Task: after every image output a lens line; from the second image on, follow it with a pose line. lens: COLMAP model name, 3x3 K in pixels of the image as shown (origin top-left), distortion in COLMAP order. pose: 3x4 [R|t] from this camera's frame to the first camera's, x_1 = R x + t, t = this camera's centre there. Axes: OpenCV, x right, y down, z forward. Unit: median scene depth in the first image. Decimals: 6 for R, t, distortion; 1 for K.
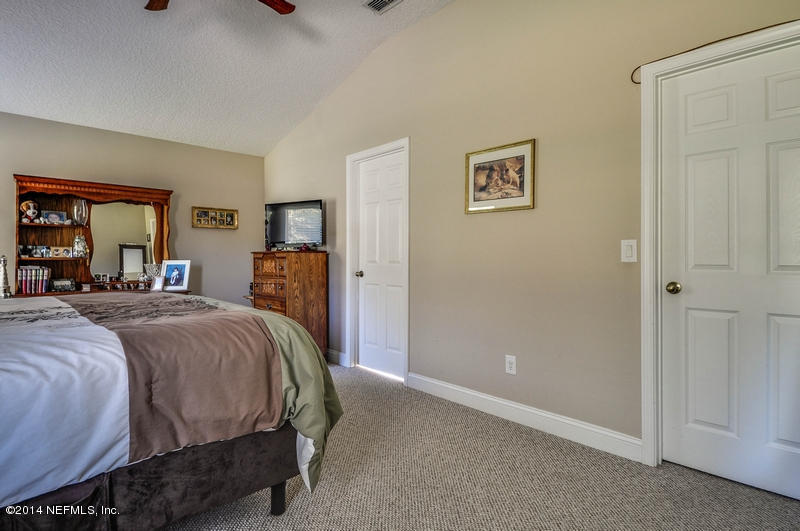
lens RADIAL K [[438.1, 0, 395.4], [0, 438.1, 262.7], [0, 0, 1]] dist [0.004480, 0.000336]
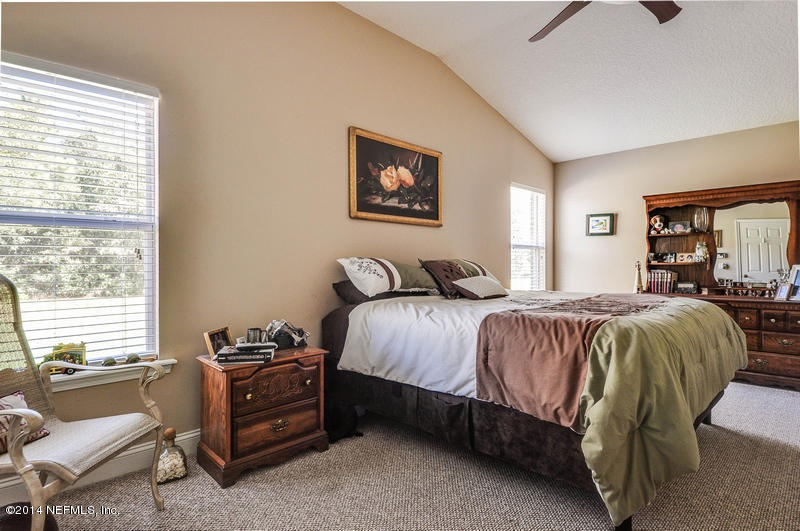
lens RADIAL K [[438.1, 0, 395.4], [0, 438.1, 262.7], [0, 0, 1]] dist [0.004480, 0.000336]
pose [[-0.011293, -0.004822, -0.999925, 0.377591], [-0.004418, 0.999979, -0.004773, -0.003031], [0.999926, 0.004363, -0.011315, 0.296631]]
